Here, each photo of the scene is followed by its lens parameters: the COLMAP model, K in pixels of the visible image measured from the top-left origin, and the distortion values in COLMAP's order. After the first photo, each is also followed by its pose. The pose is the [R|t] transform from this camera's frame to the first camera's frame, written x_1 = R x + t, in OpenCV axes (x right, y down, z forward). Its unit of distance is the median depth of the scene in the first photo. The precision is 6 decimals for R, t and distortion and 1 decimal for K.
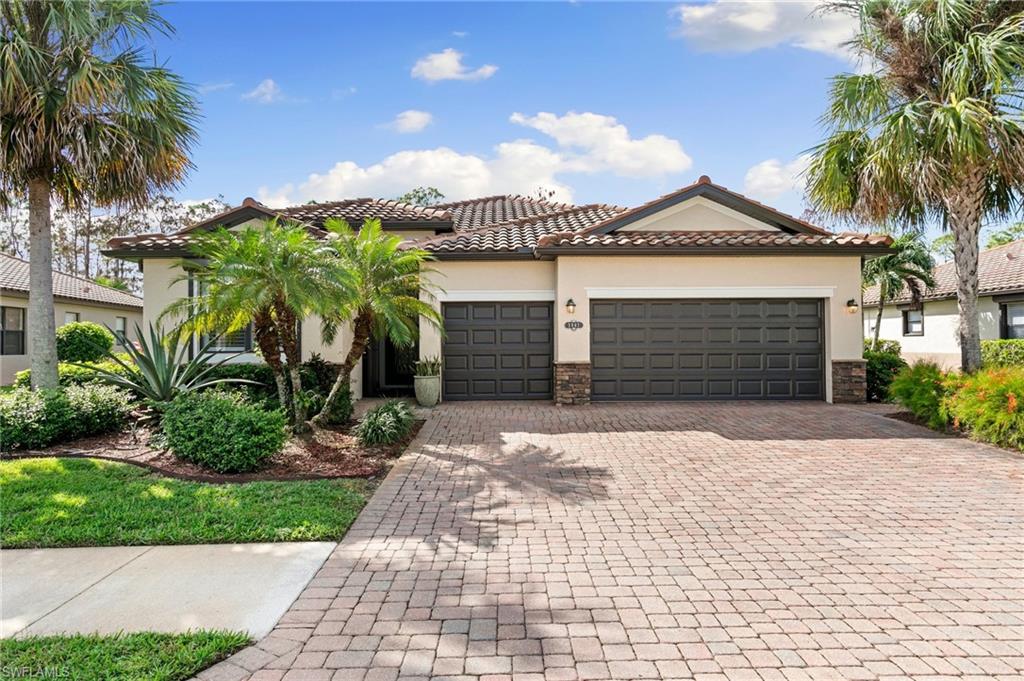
lens RADIAL K [[594.0, 0, 512.0], [0, 594.0, 340.5], [0, 0, 1]] dist [0.008575, 0.000300]
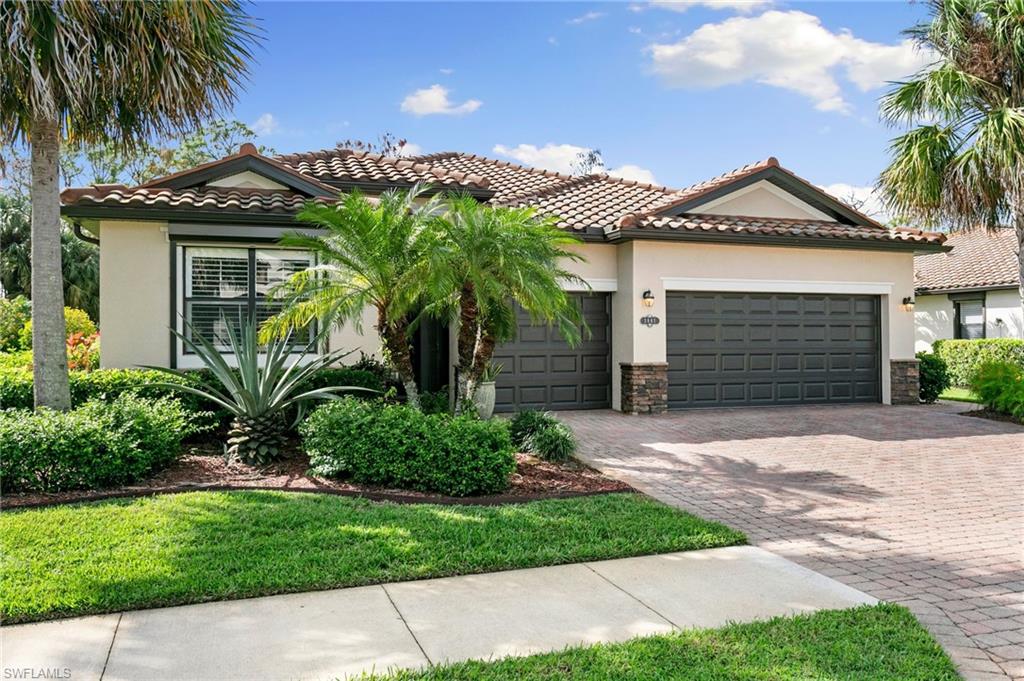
lens RADIAL K [[811.4, 0, 512.0], [0, 811.4, 340.5], [0, 0, 1]] dist [0.007018, 0.005534]
pose [[0.951386, 0.002162, 0.307995, -0.446271], [-0.002633, 0.999996, 0.001114, 0.002017], [-0.307991, -0.001871, 0.951387, -0.057888]]
